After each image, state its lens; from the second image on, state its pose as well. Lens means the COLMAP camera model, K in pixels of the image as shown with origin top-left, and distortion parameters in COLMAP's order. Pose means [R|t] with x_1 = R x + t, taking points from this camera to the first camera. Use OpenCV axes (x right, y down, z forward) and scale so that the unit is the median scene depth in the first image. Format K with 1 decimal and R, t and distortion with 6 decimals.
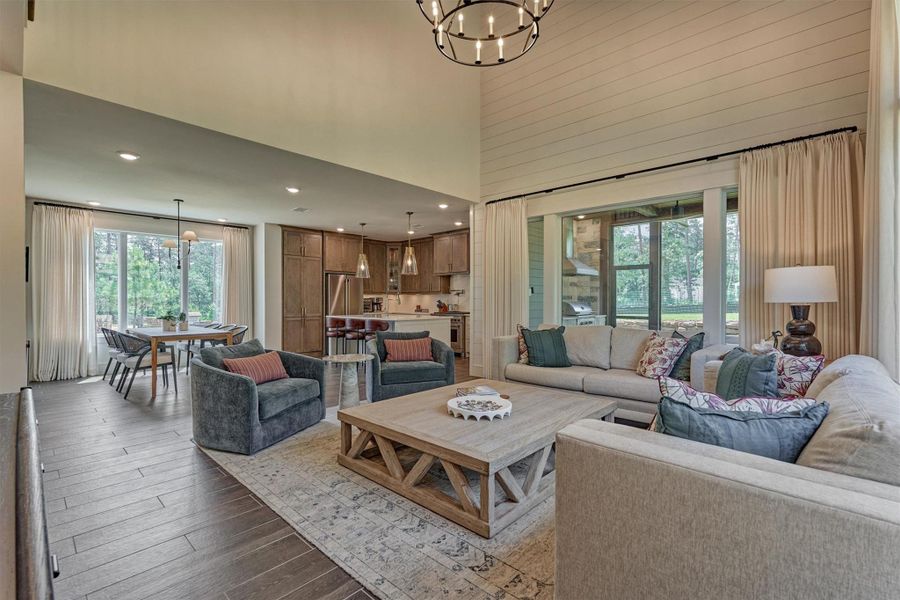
lens RADIAL K [[404.1, 0, 450.6], [0, 404.1, 302.2], [0, 0, 1]] dist [-0.002510, 0.000017]
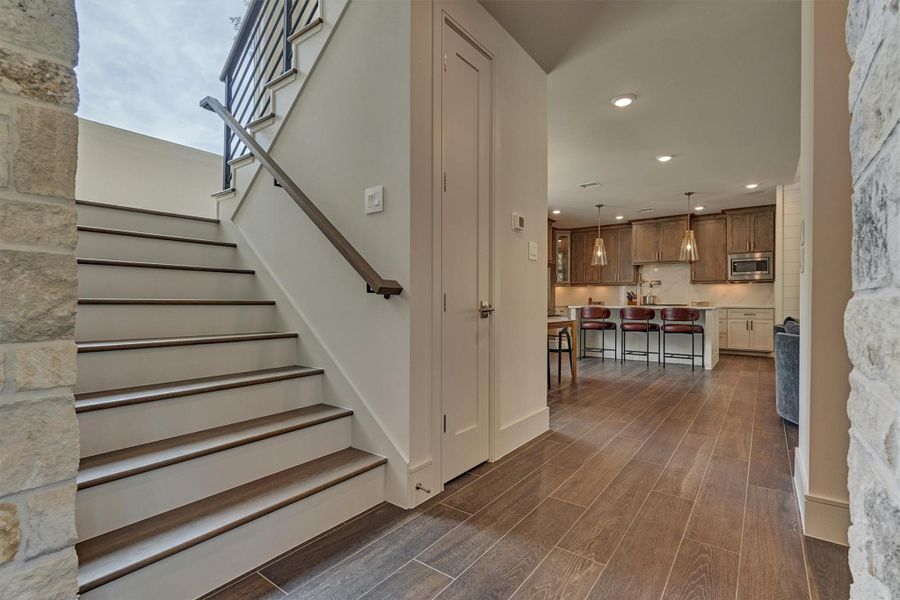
lens RADIAL K [[419.6, 0, 451.5], [0, 419.6, 302.2], [0, 0, 1]] dist [-0.001735, -0.000254]
pose [[0.993669, 0.003988, 0.112278, -0.607958], [-0.003751, 0.999990, -0.002324, 0.025326], [-0.112286, 0.001889, 0.993674, 0.092426]]
